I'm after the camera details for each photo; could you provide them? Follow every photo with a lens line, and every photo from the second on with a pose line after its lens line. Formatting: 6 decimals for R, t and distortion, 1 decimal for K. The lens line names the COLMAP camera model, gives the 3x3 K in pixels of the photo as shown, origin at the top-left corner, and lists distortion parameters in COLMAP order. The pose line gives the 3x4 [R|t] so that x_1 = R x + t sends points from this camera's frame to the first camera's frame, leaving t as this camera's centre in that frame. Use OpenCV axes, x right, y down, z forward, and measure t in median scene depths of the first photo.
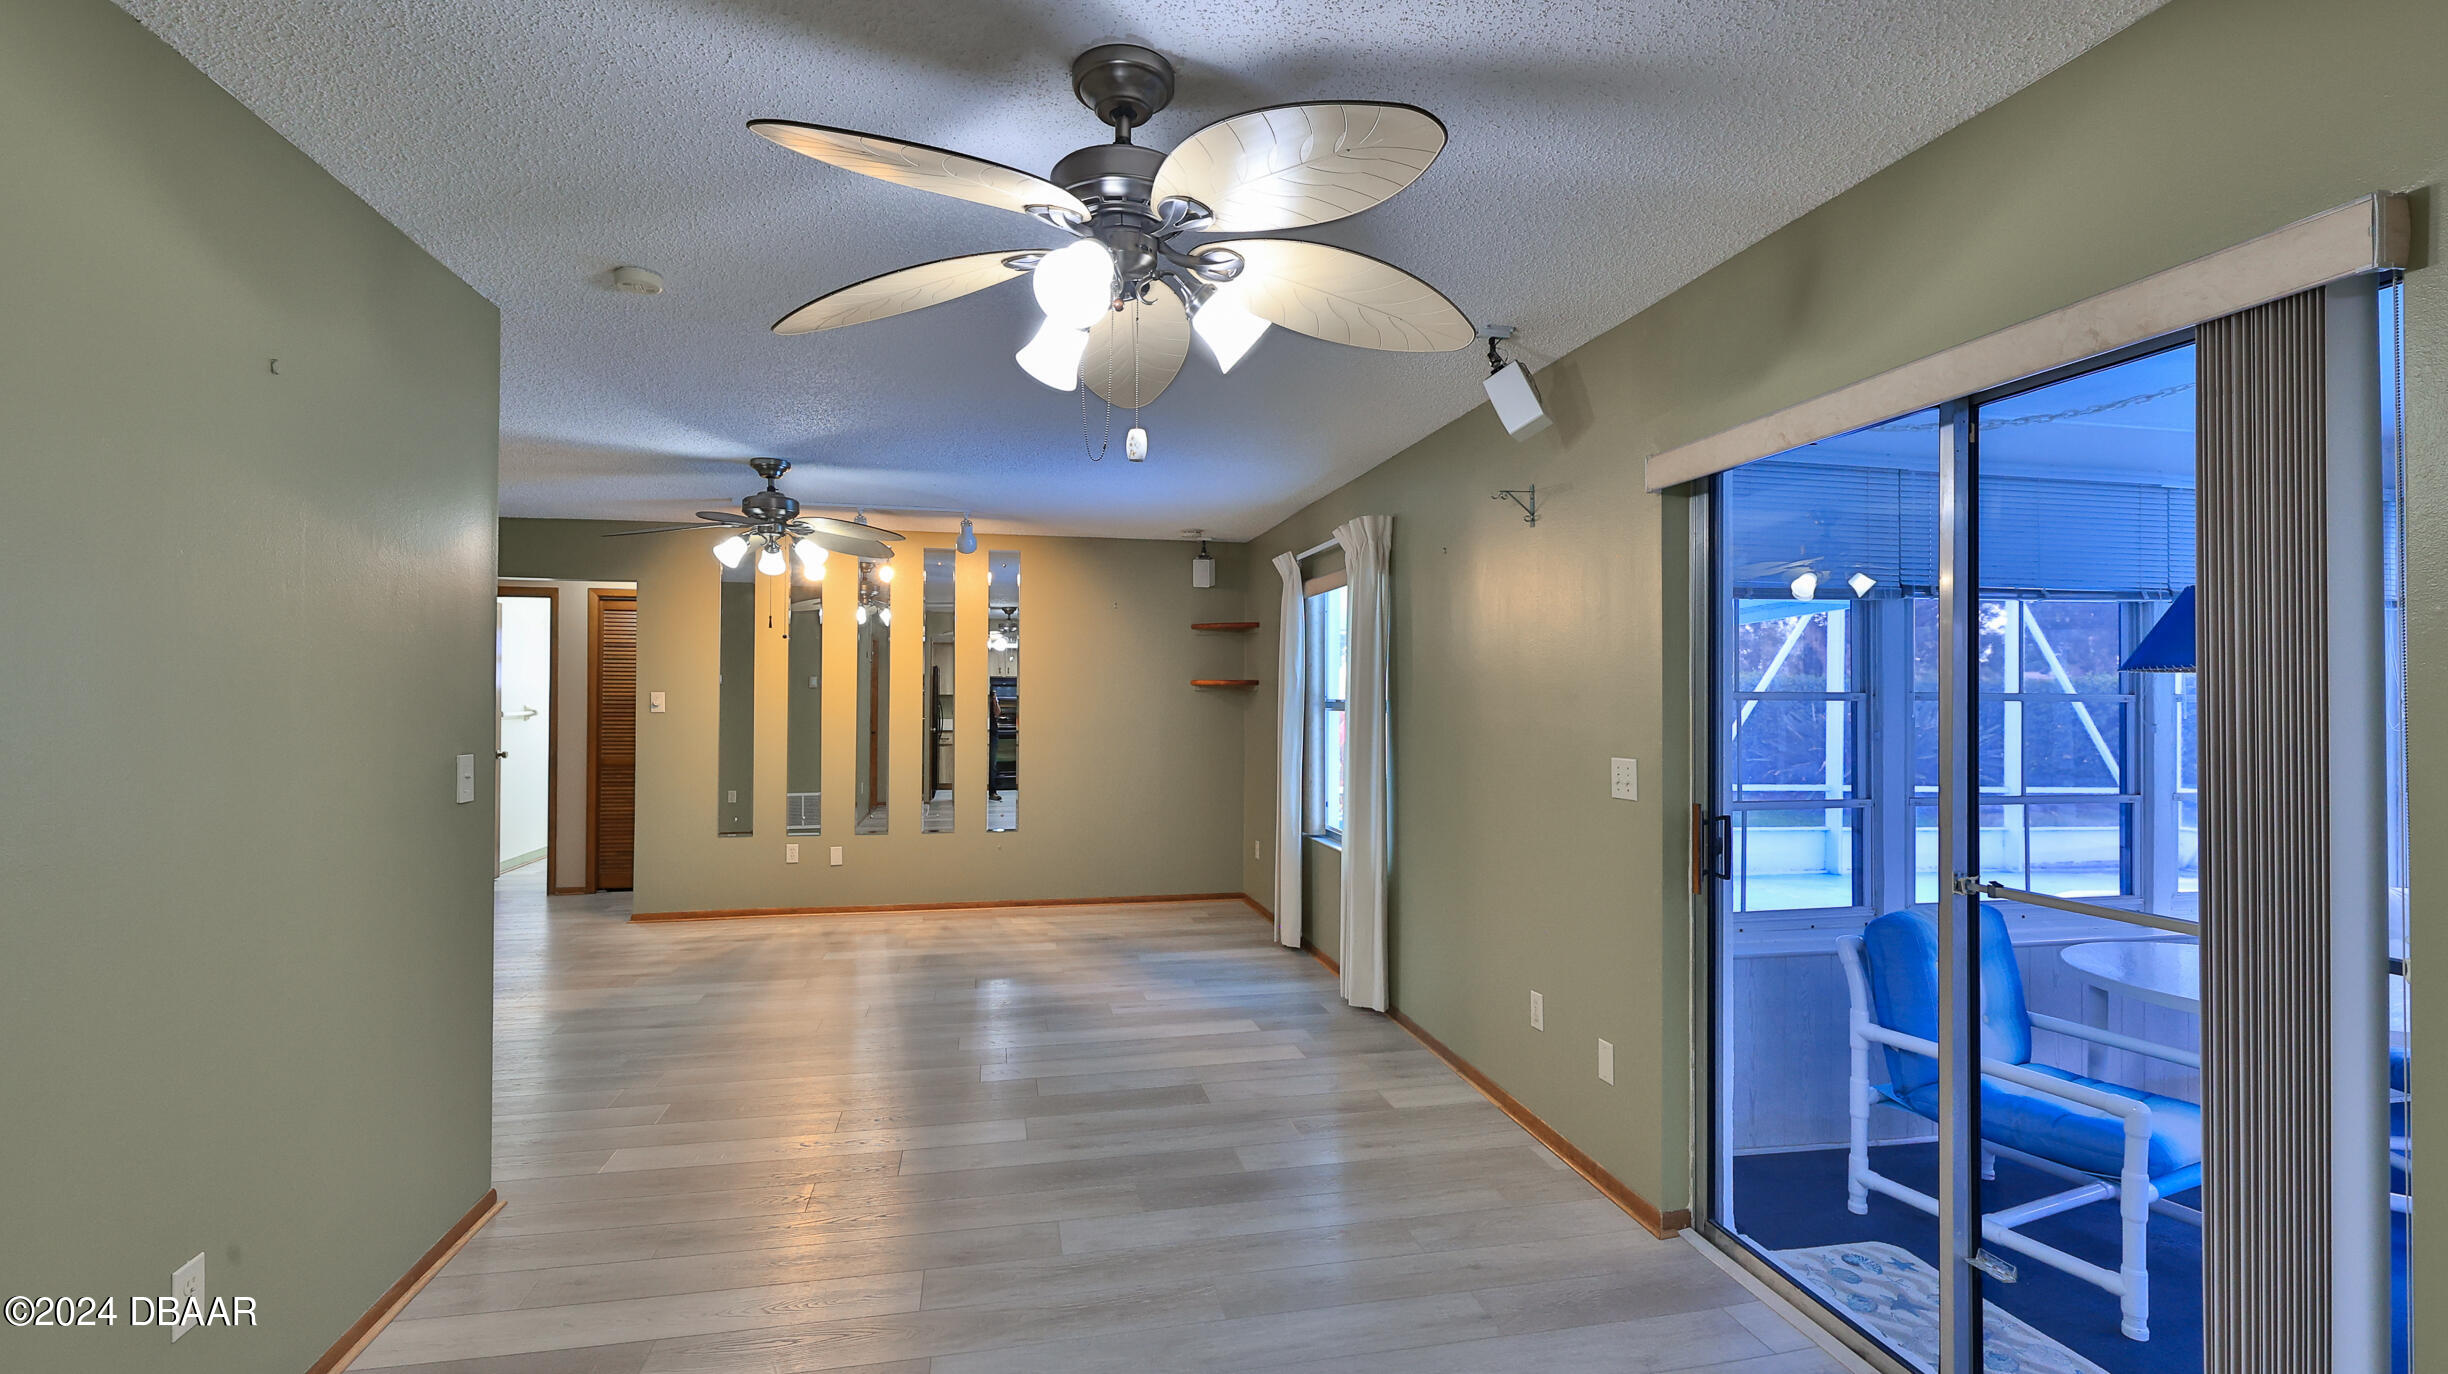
lens RADIAL K [[1085.7, 0, 1214.5], [0, 1085.7, 690.9], [0, 0, 1]] dist [0.003309, -0.000102]
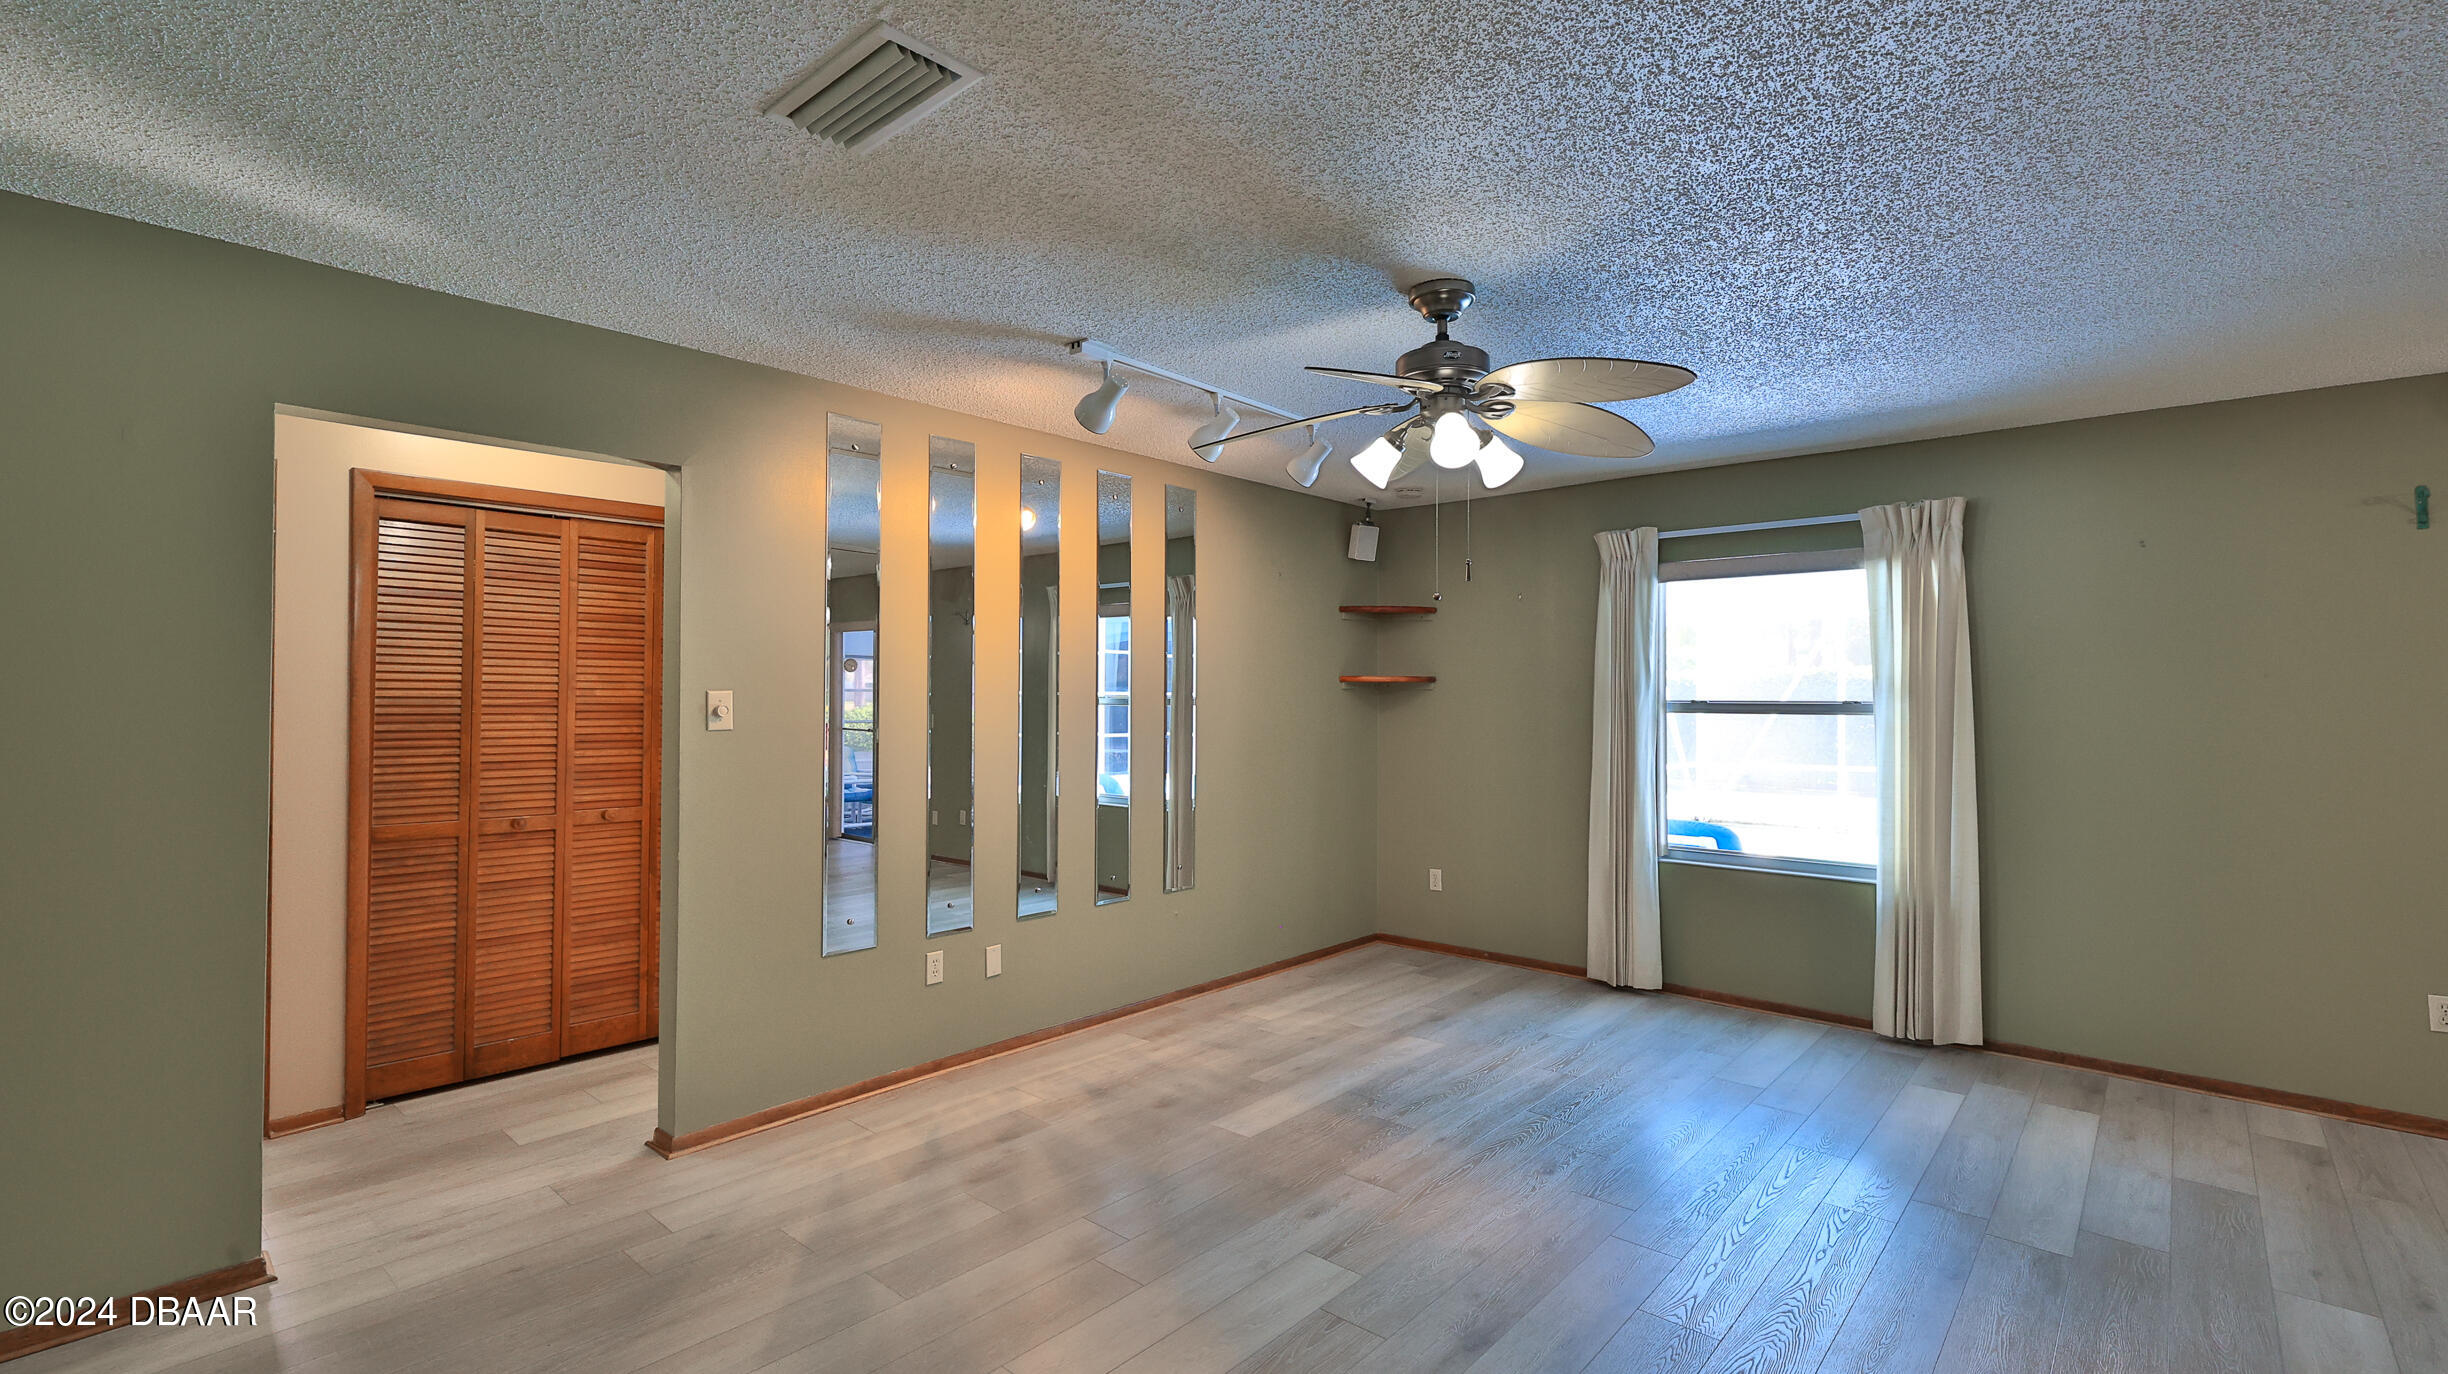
lens RADIAL K [[1085.7, 0, 1222.9], [0, 1085.7, 685.8], [0, 0, 1]] dist [0.003309, -0.000102]
pose [[0.804443, 0.002739, 0.594023, -0.611475], [-0.002823, 0.999996, -0.000788, -0.001371], [-0.594023, -0.001043, 0.804447, 0.439977]]
